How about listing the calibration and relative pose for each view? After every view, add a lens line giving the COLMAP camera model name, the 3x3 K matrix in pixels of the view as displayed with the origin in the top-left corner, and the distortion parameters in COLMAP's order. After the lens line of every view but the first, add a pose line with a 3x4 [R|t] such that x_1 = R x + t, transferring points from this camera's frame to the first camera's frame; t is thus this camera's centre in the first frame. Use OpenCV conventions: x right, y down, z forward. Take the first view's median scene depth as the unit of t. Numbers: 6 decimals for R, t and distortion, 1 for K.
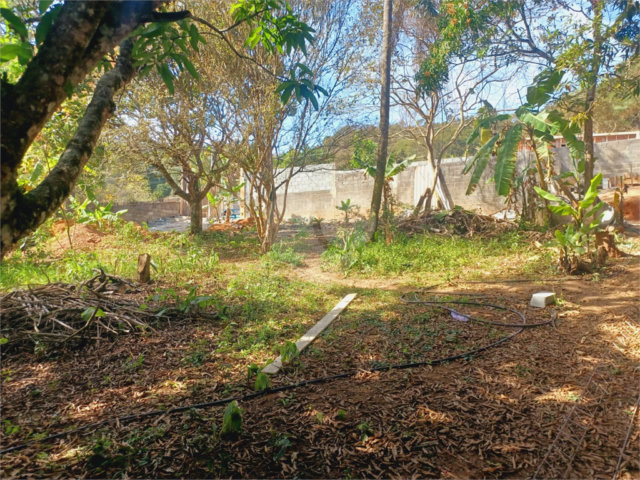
lens RADIAL K [[467.7, 0, 322.2], [0, 467.7, 235.7], [0, 0, 1]] dist [0.091238, -0.139348]
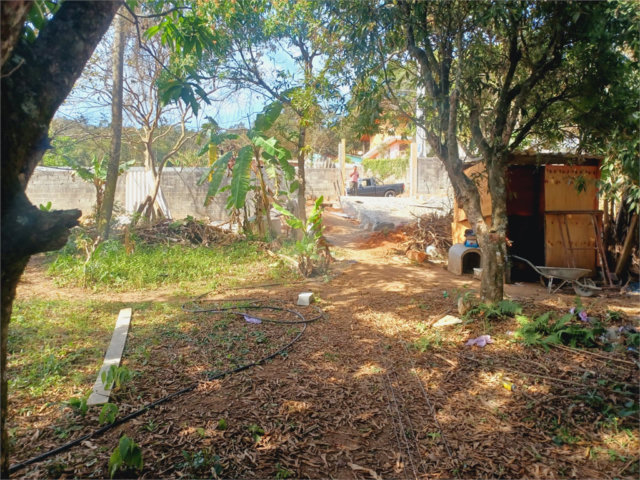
lens RADIAL K [[467.7, 0, 322.2], [0, 467.7, 235.7], [0, 0, 1]] dist [0.091238, -0.139348]
pose [[0.789591, 0.013657, 0.613481, -0.137371], [-0.001528, 0.999793, -0.020290, -0.000287], [-0.613631, 0.015084, 0.789449, 0.023848]]
